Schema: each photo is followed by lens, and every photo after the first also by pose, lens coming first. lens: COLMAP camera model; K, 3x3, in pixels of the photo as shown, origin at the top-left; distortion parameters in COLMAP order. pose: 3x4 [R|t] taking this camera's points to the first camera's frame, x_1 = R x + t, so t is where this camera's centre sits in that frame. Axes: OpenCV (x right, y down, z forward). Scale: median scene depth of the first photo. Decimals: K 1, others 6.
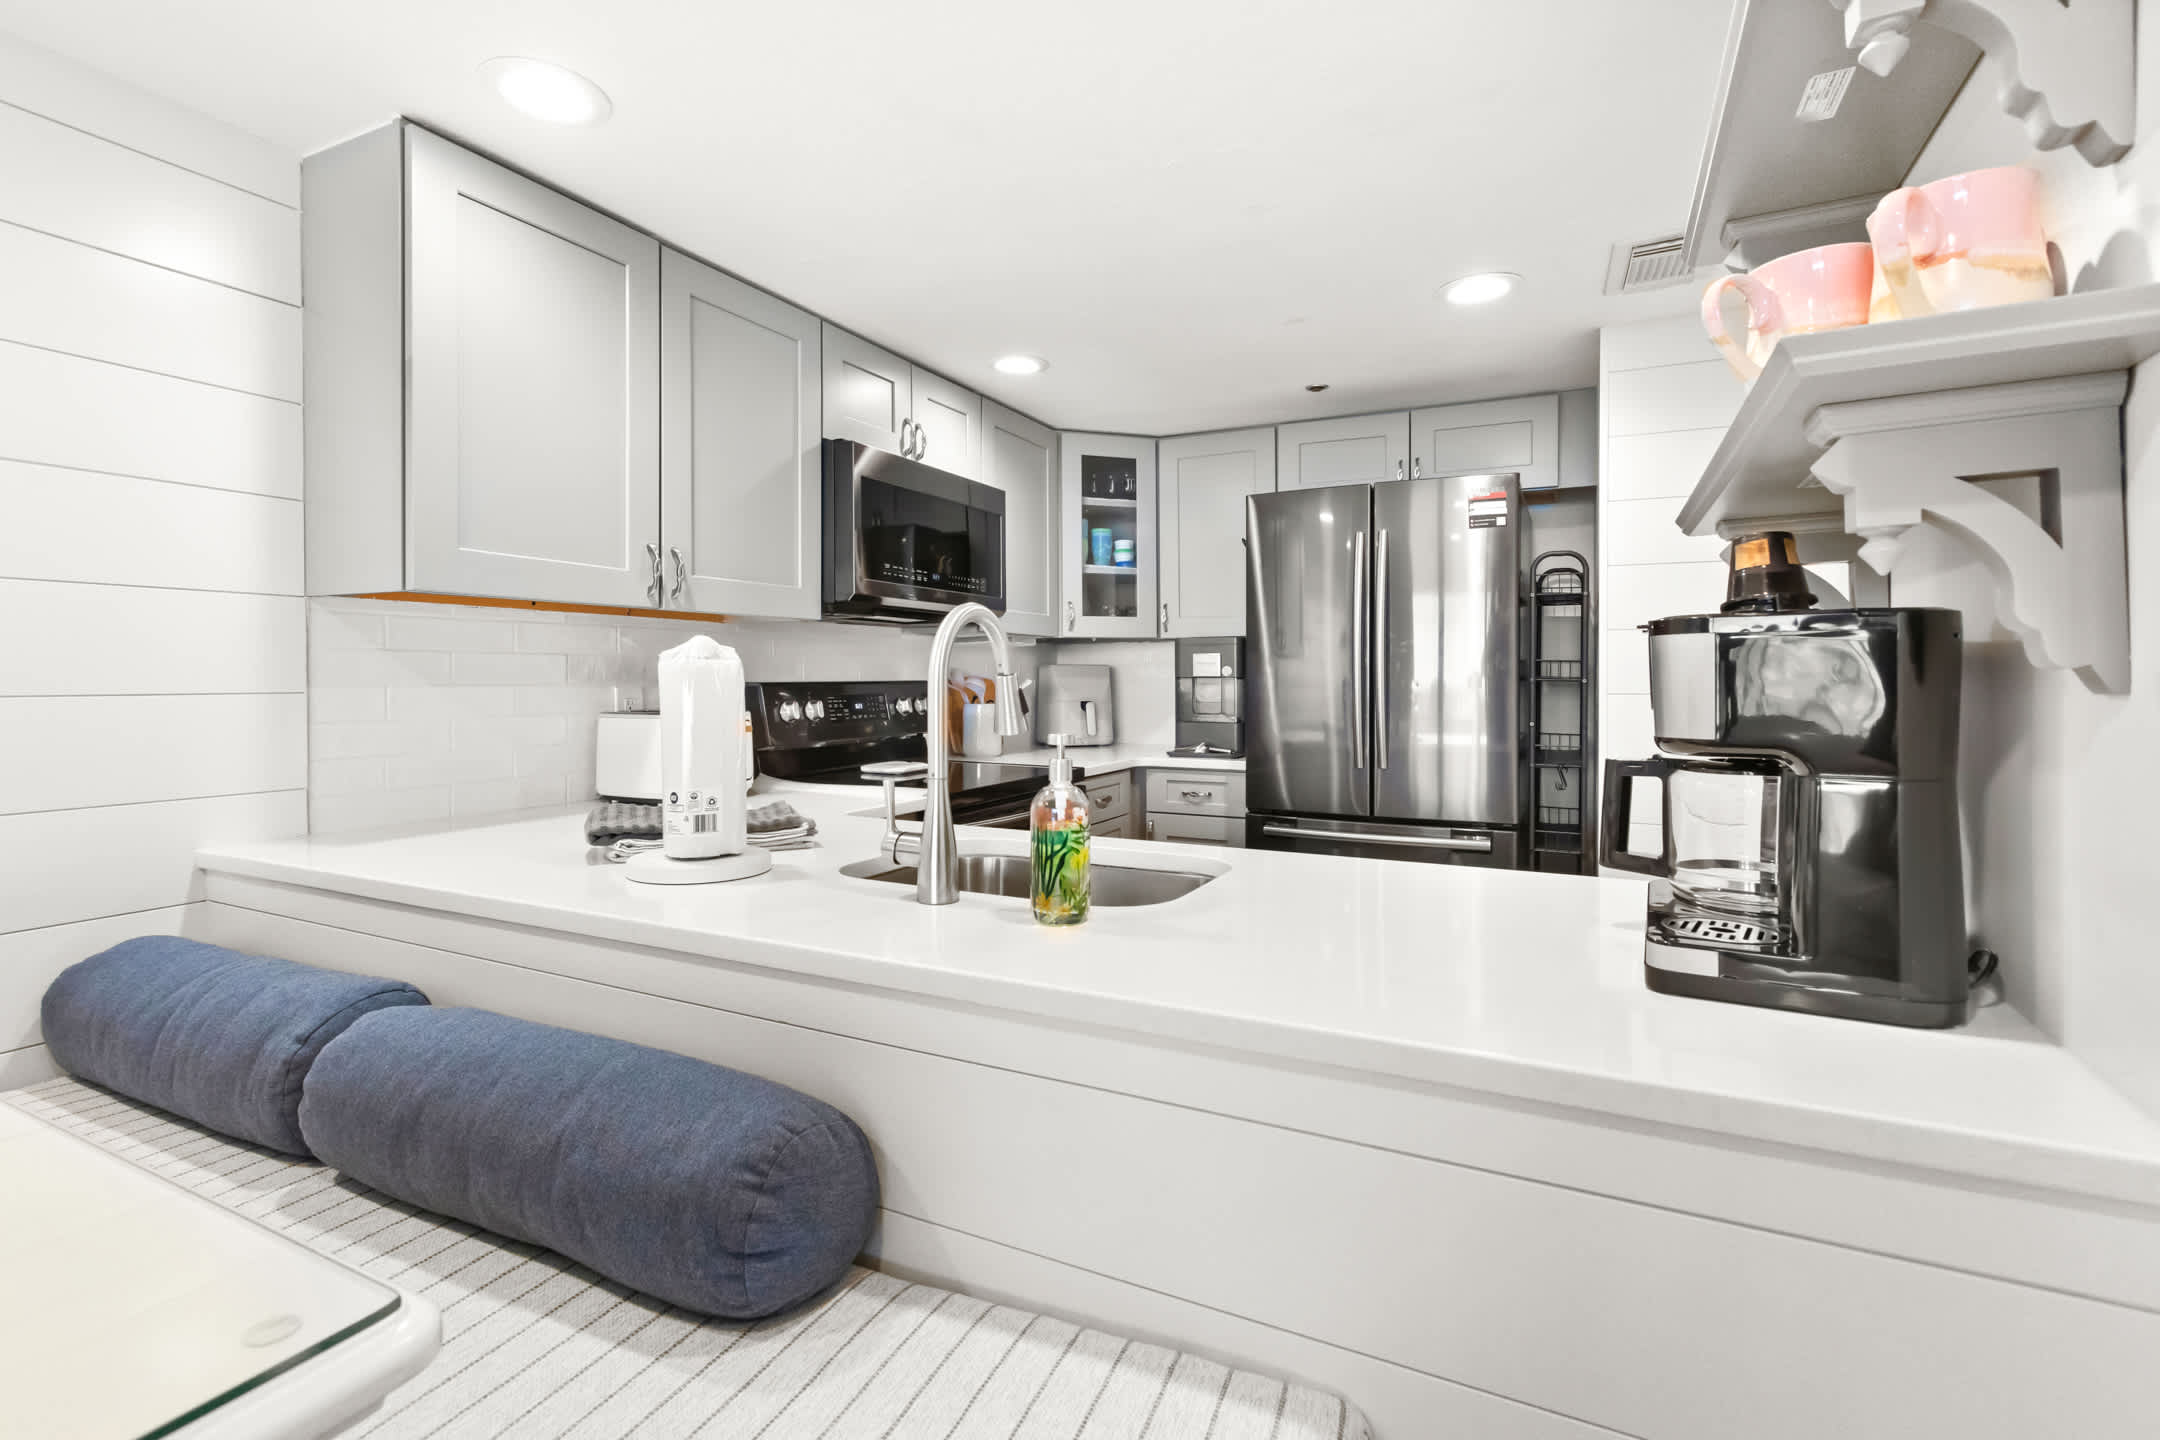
lens RADIAL K [[994.2, 0, 1088.3], [0, 994.2, 669.6], [0, 0, 1]] dist [0.000172, -0.001146]
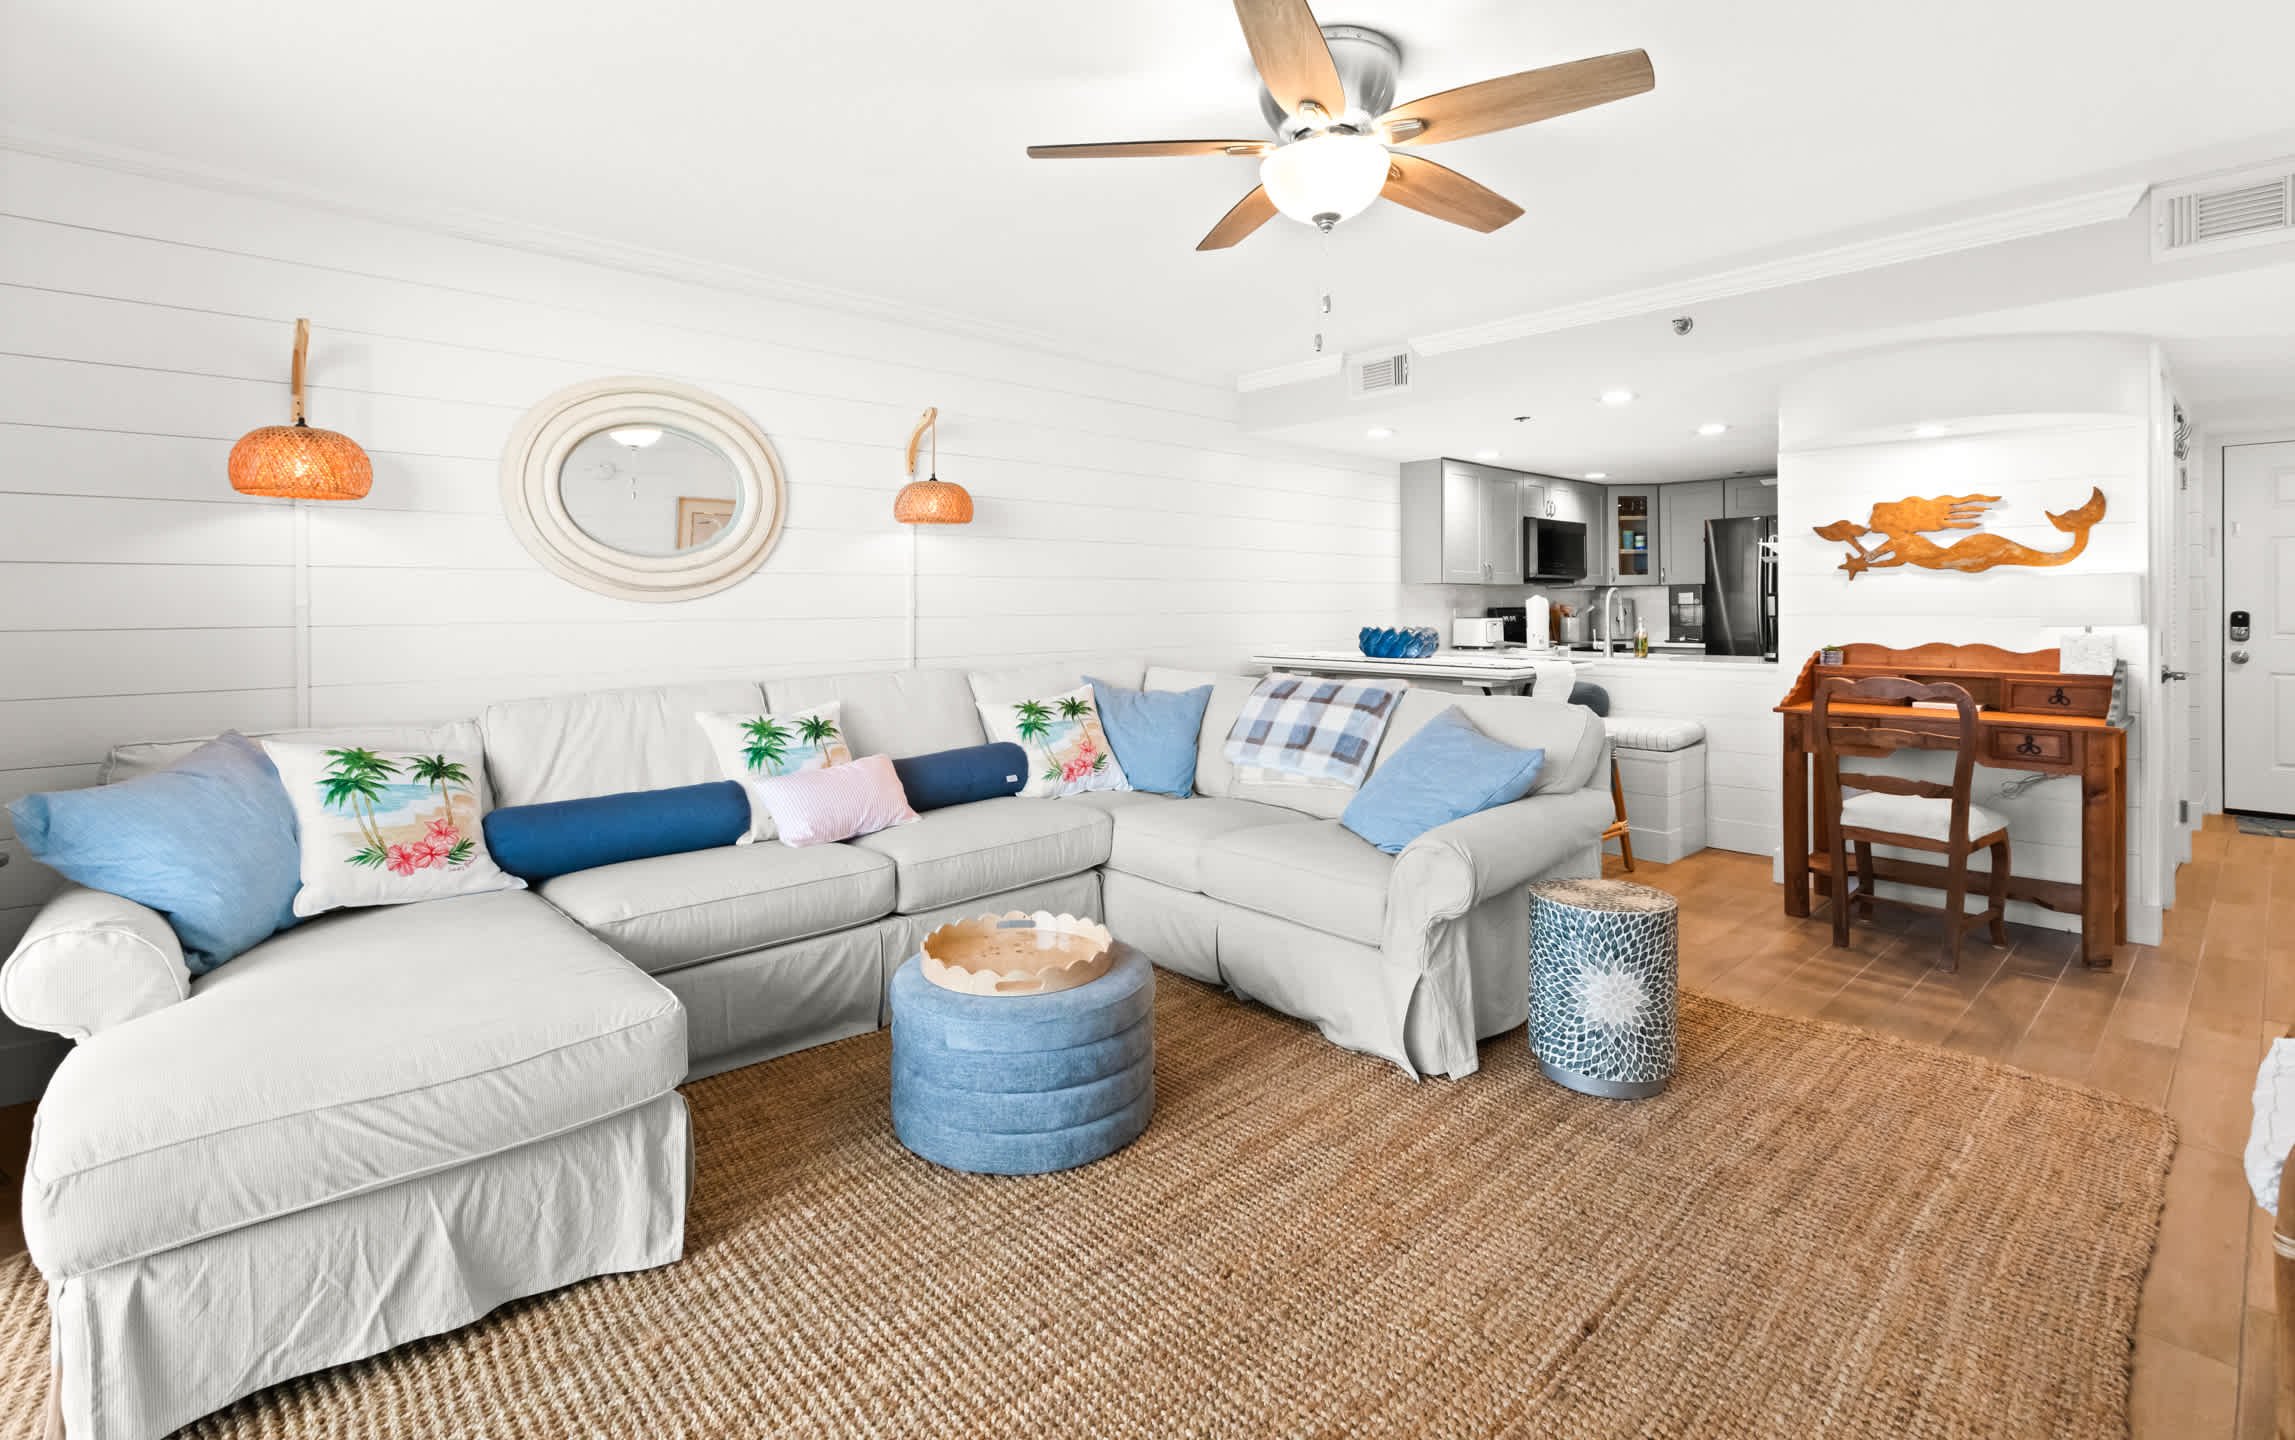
lens RADIAL K [[1092.4, 0, 1143.4], [0, 1092.4, 613.0], [0, 0, 1]] dist [0.000419, 0.000259]
pose [[0.934722, -0.005270, -0.355340, -0.137502], [0.010461, 0.999865, 0.012691, -0.015842], [0.355225, -0.015580, 0.934651, -1.637111]]
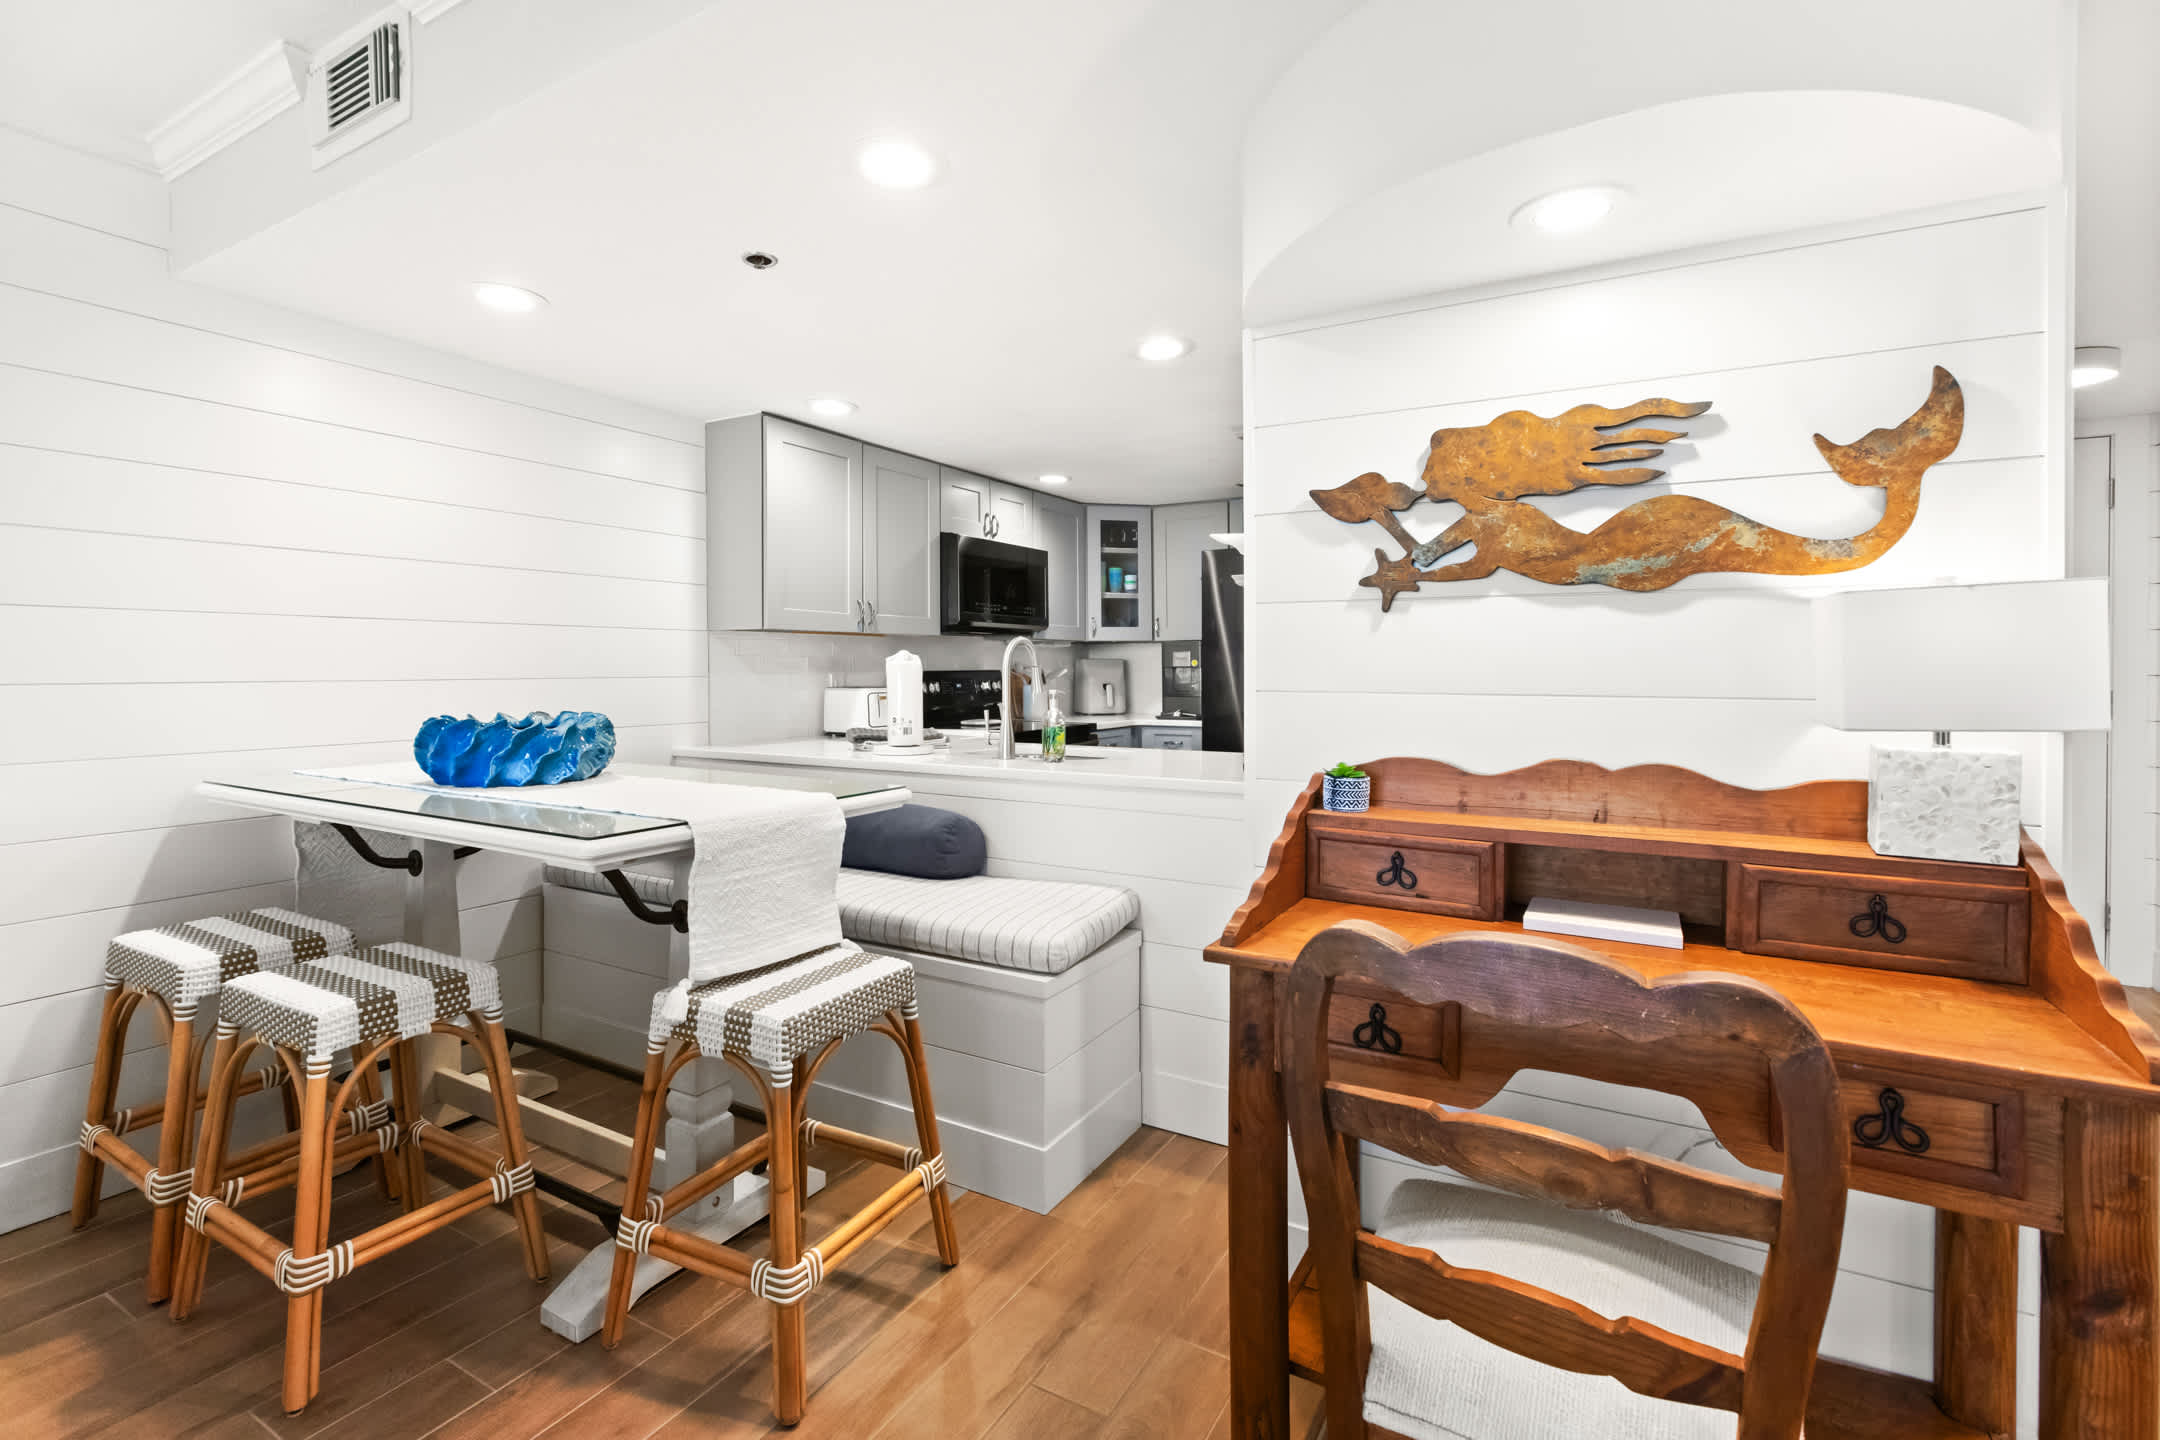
lens RADIAL K [[994.2, 0, 1088.3], [0, 994.2, 669.6], [0, 0, 1]] dist [0.000172, -0.001146]
pose [[0.997666, -0.004043, -0.068158, 0.085797], [0.004746, 0.999937, 0.010167, -0.005036], [0.068112, -0.010466, 0.997623, -0.567071]]
